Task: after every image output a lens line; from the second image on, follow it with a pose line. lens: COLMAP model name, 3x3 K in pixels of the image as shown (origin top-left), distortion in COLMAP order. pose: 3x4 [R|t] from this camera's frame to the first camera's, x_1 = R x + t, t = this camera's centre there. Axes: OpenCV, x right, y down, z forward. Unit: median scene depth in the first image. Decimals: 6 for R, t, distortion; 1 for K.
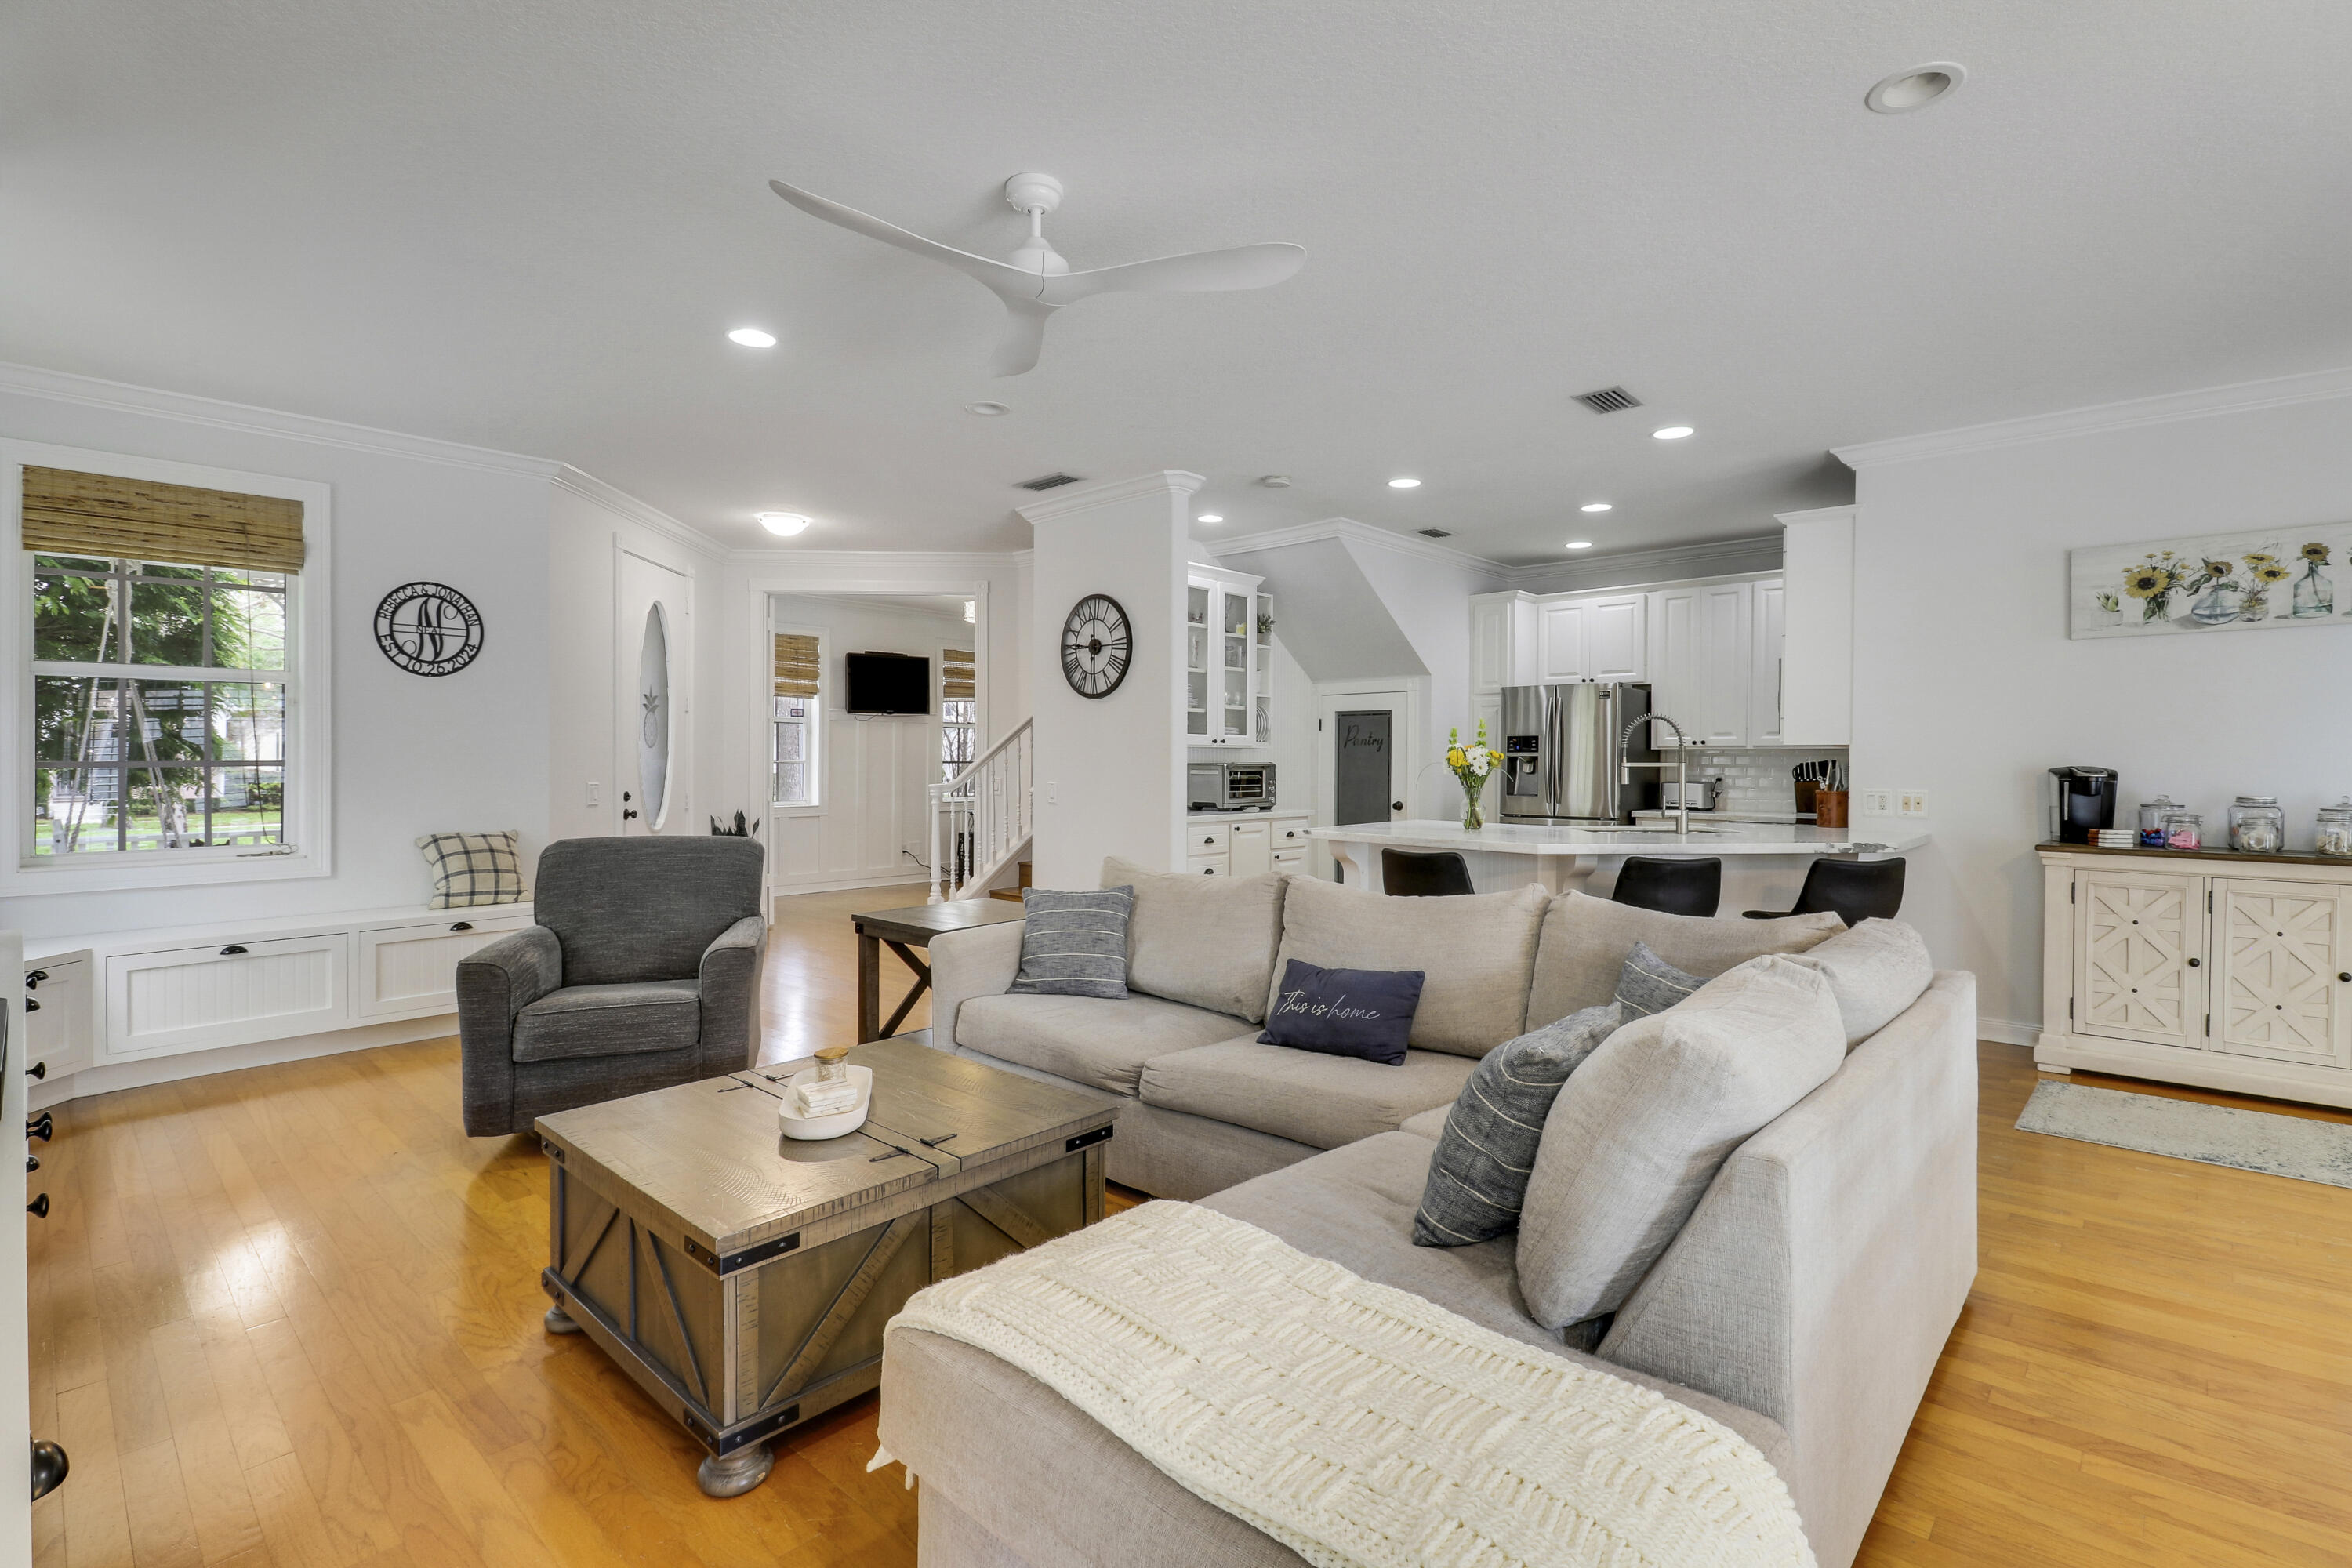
lens RADIAL K [[1093.9, 0, 1206.3], [0, 1093.9, 768.9], [0, 0, 1]] dist [-0.003299, -0.011013]
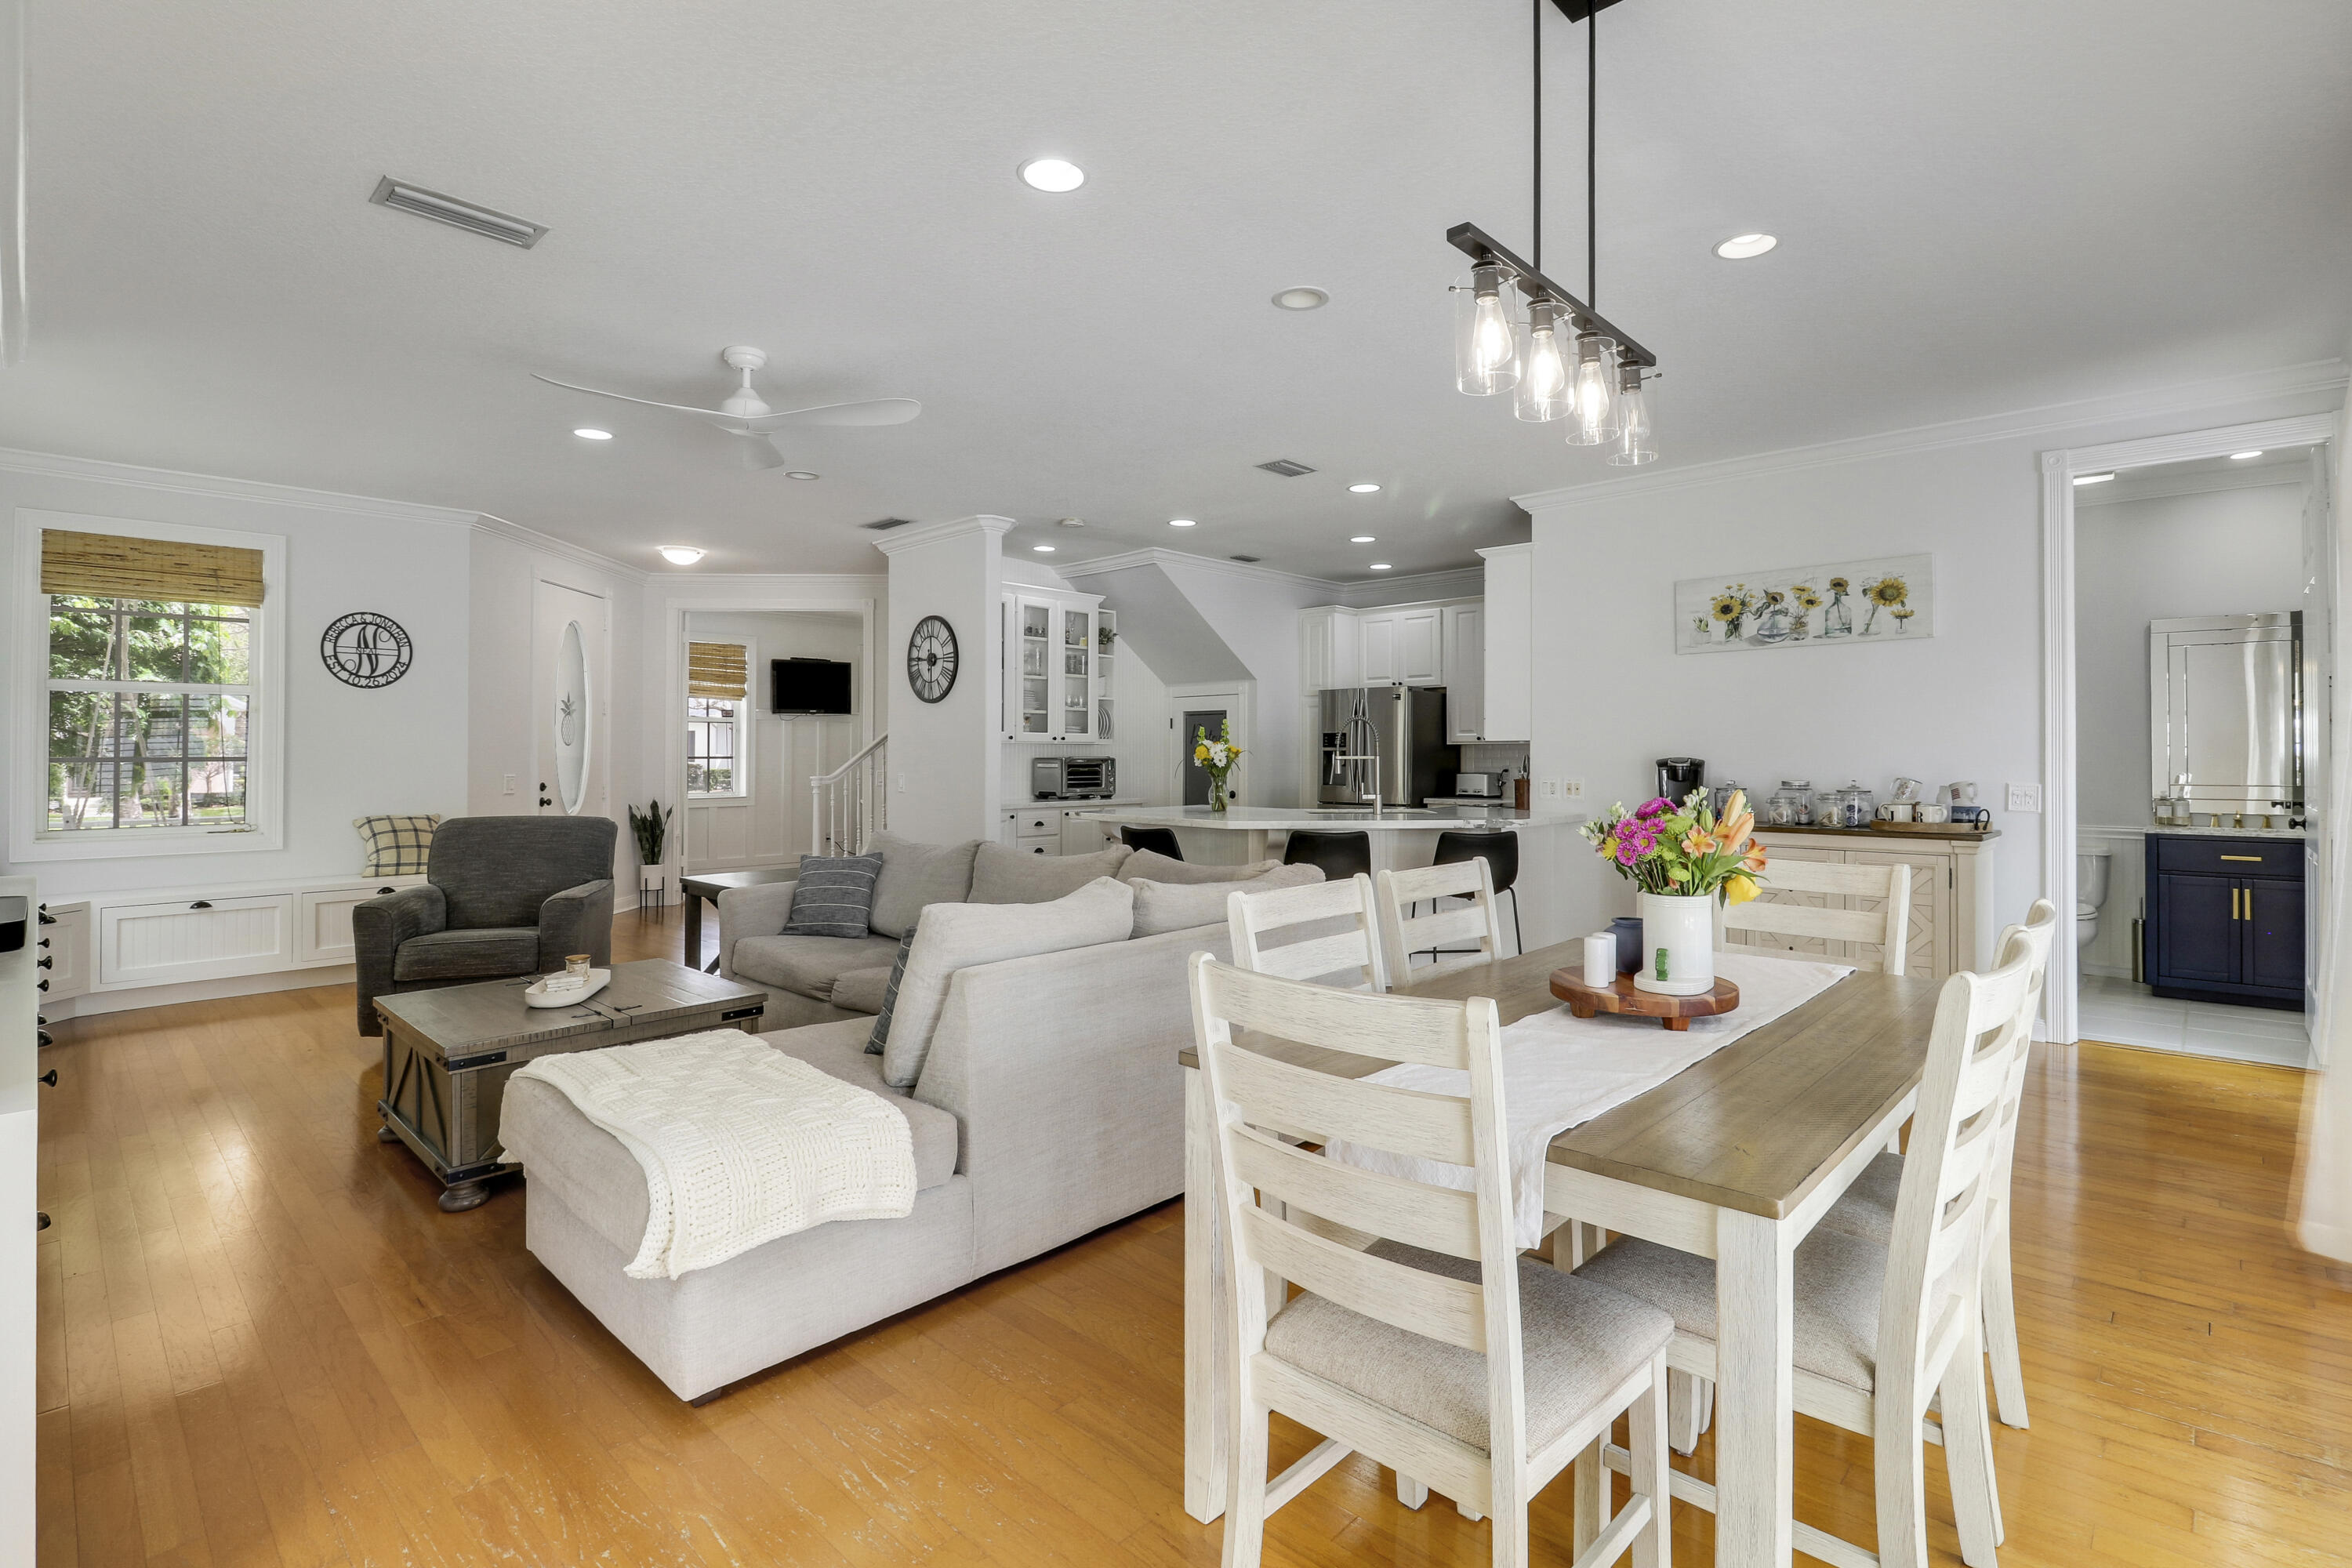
lens RADIAL K [[1093.9, 0, 1206.3], [0, 1093.9, 744.7], [0, 0, 1]] dist [-0.003299, -0.011013]
pose [[0.999941, -0.003172, -0.010402, 0.214851], [0.002995, 0.999851, -0.016982, 0.001930], [0.010454, 0.016949, 0.999802, -0.189341]]
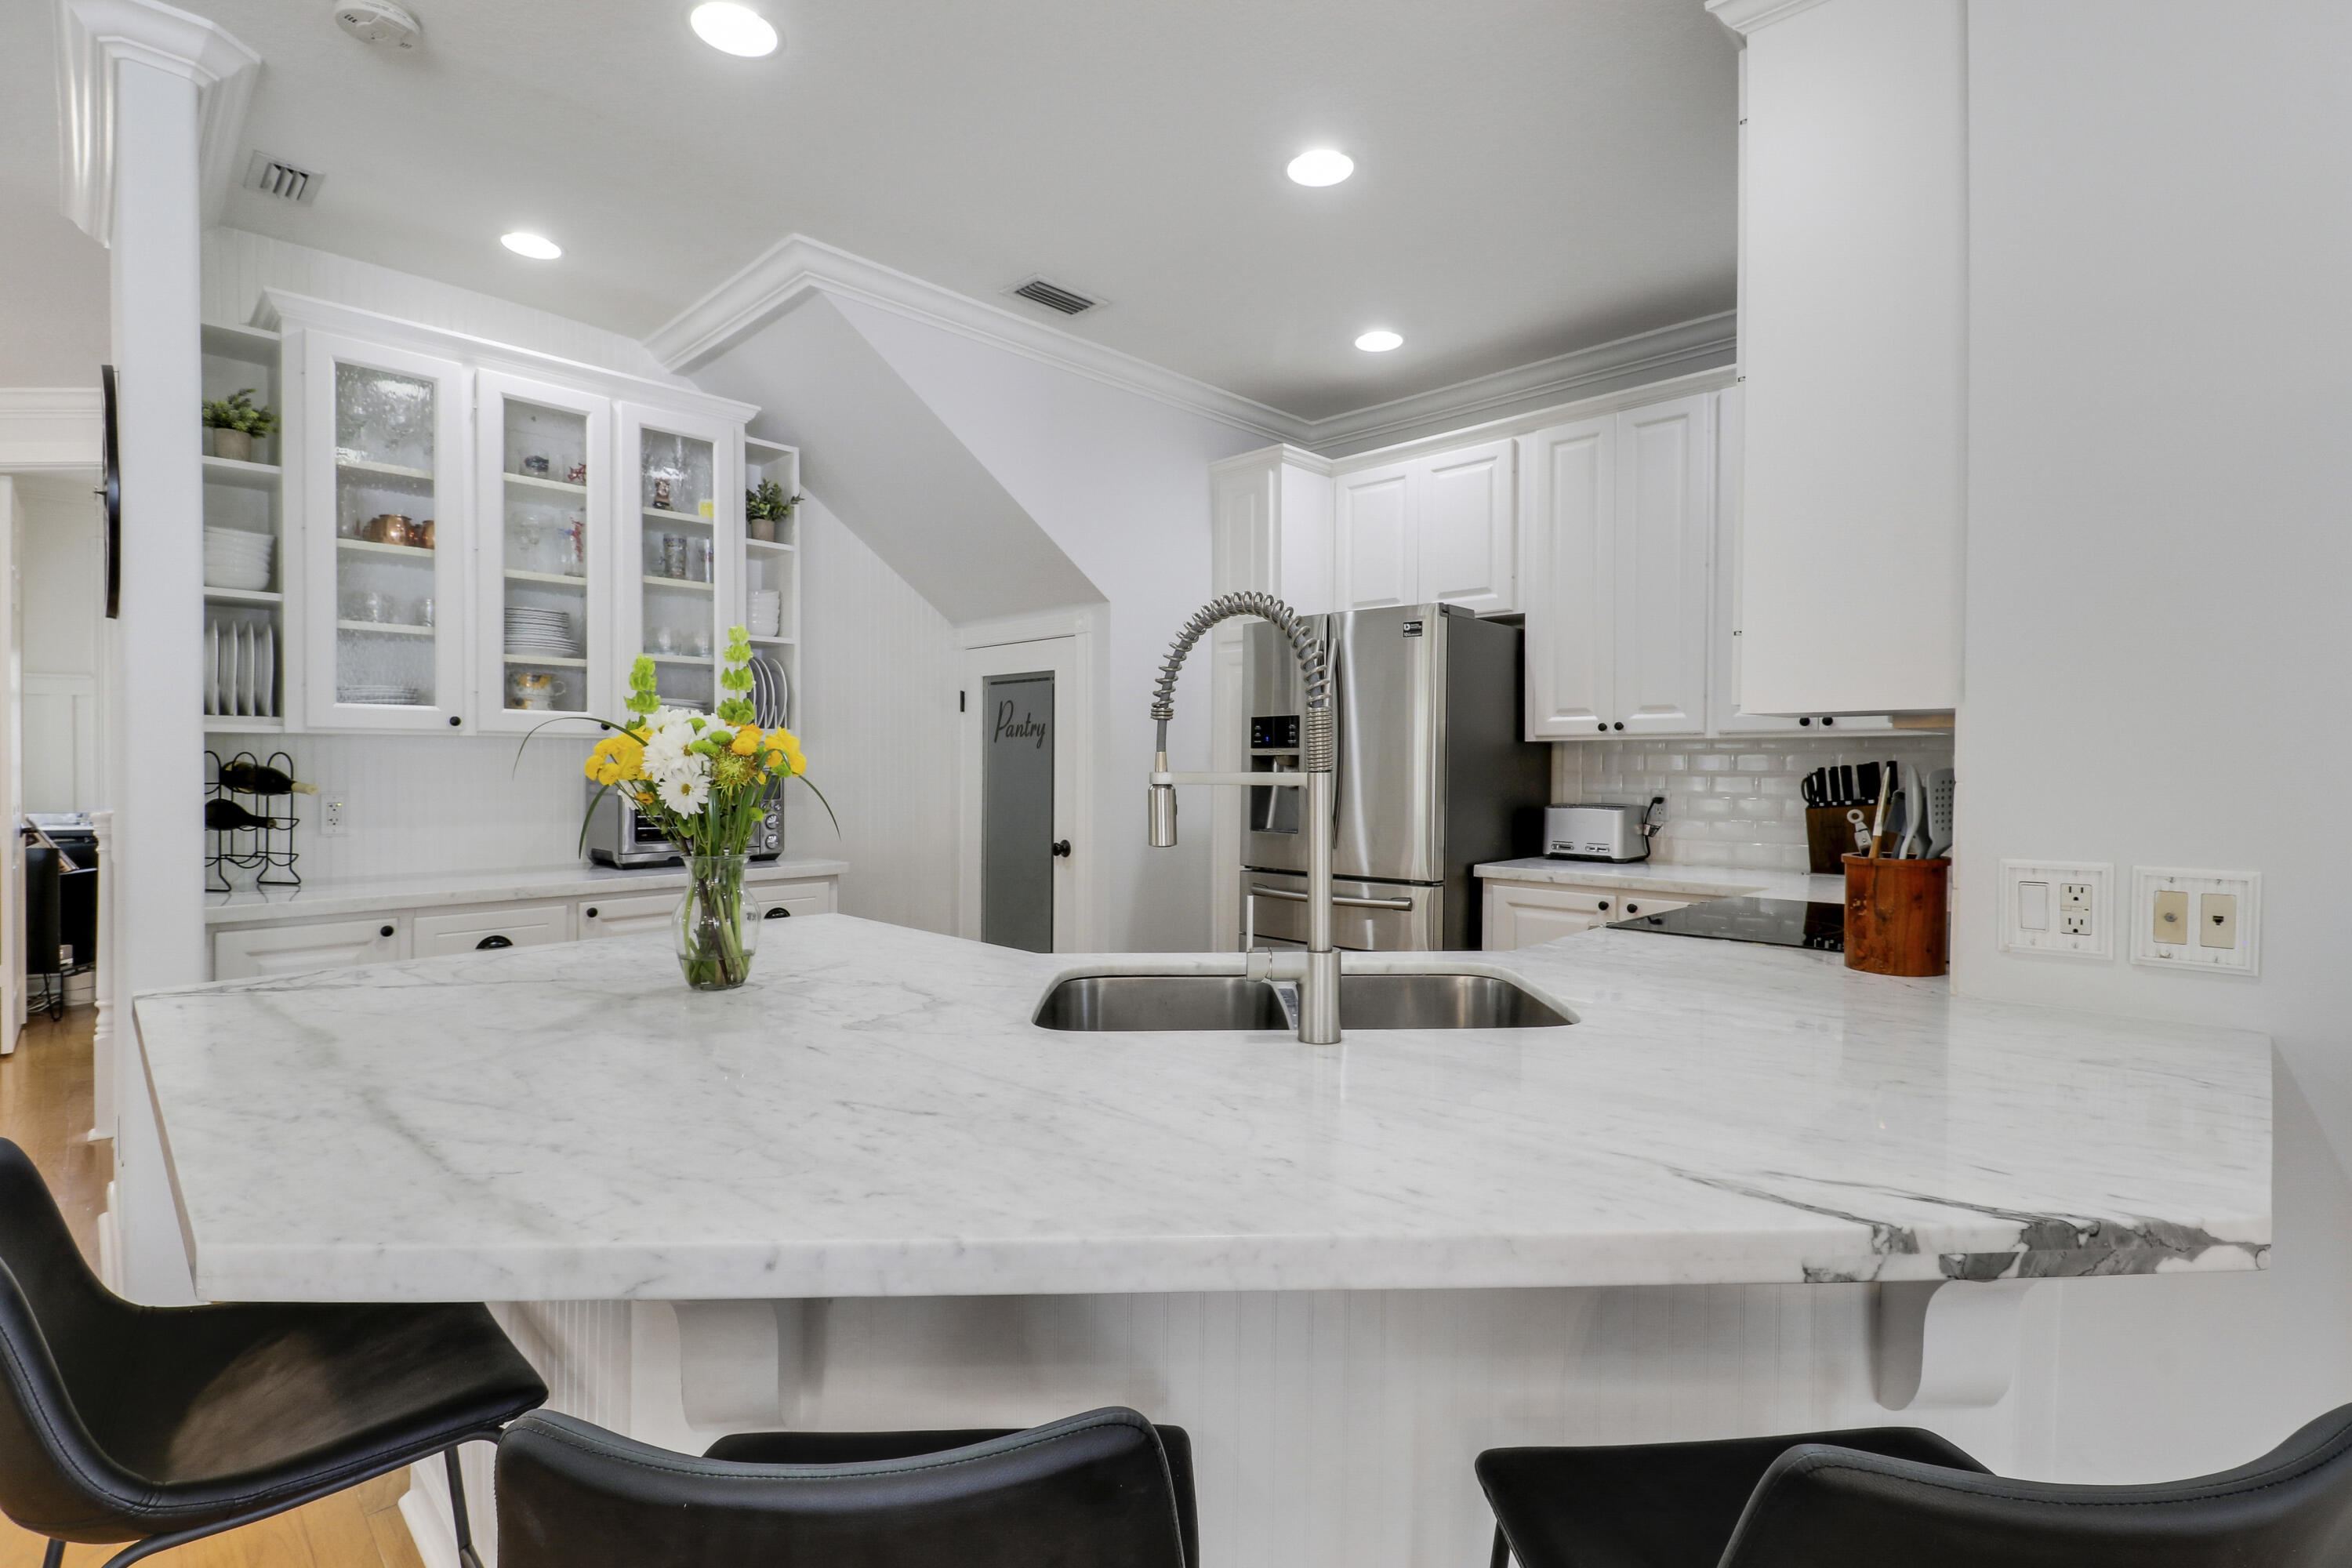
lens RADIAL K [[1093.9, 0, 1198.6], [0, 1093.9, 782.7], [0, 0, 1]] dist [-0.003299, -0.011013]
pose [[0.999419, -0.000165, -0.034094, 0.347385], [0.000453, 0.999964, 0.008442, -0.003751], [0.034092, -0.008452, 0.999383, 0.614445]]
